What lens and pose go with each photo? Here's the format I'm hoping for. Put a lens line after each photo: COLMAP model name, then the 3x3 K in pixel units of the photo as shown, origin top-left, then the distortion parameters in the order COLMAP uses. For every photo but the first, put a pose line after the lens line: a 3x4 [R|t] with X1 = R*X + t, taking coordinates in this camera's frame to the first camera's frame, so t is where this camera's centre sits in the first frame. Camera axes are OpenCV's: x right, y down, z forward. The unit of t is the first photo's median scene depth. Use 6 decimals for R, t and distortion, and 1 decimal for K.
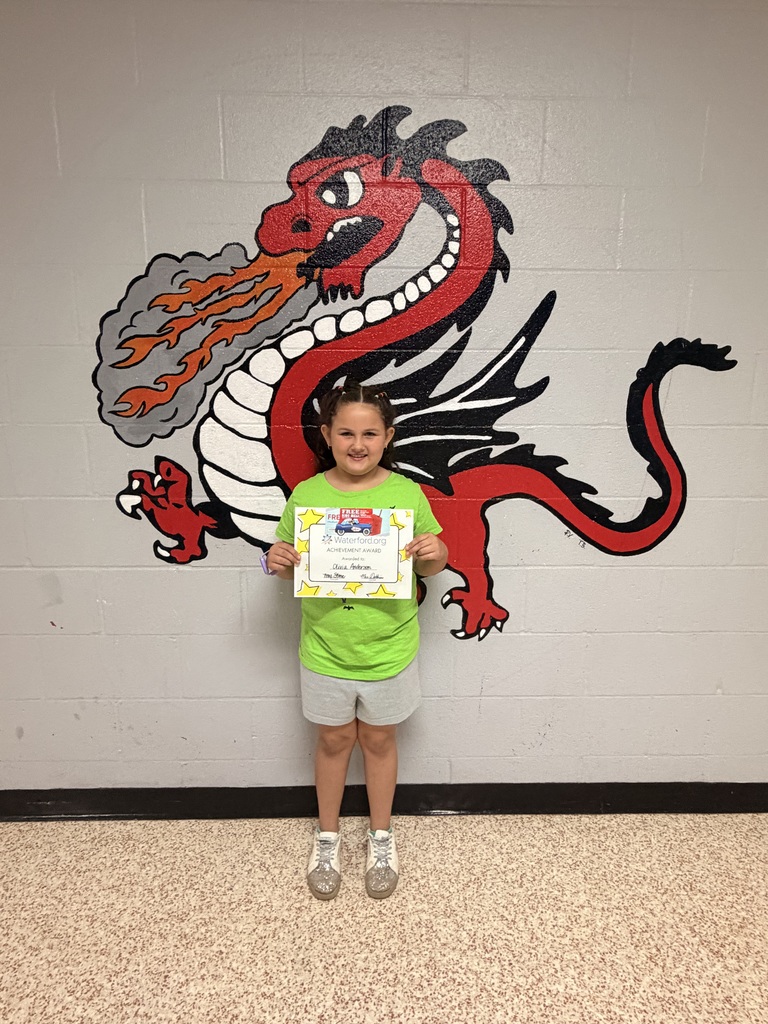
lens RADIAL K [[575.2, 0, 383.5], [0, 575.2, 506.7], [0, 0, 1]] dist [-0.015499, 0.005364]
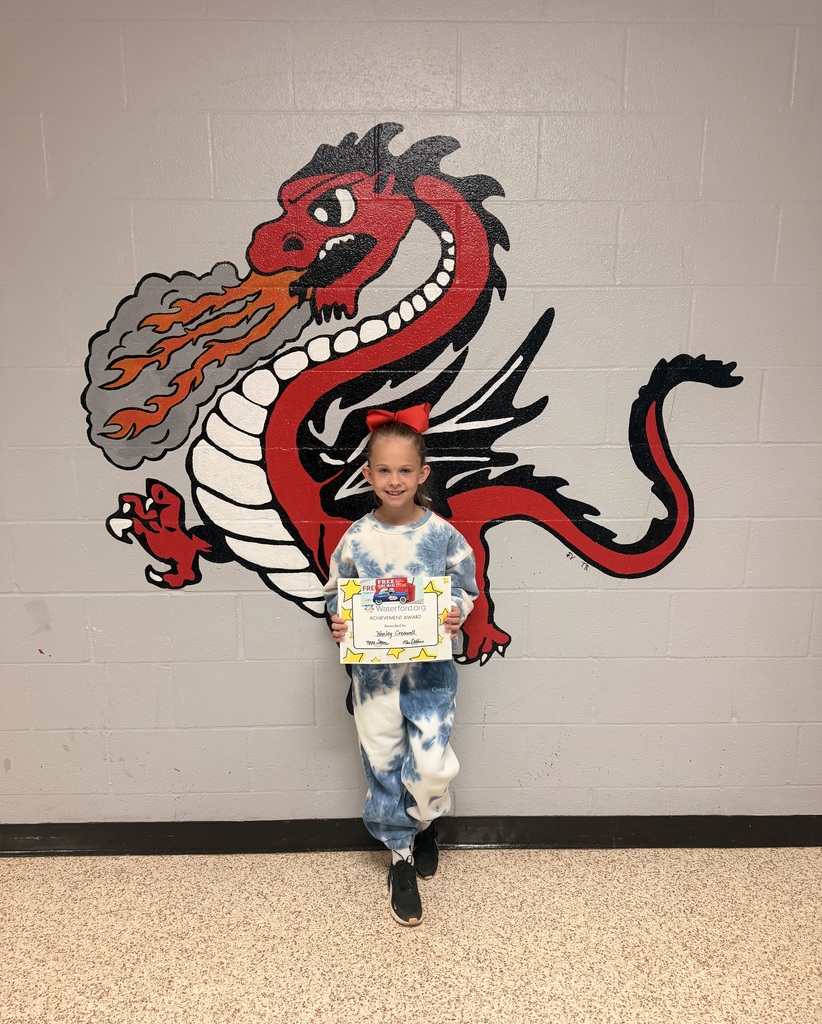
lens RADIAL K [[764.0, 0, 407.8], [0, 764.0, 545.2], [0, 0, 1]] dist [0.032298, -0.045486]
pose [[0.999983, -0.005235, -0.002374, 0.052313], [0.005306, 0.999503, 0.031069, -0.013830], [0.002210, -0.031081, 0.999514, -0.322264]]
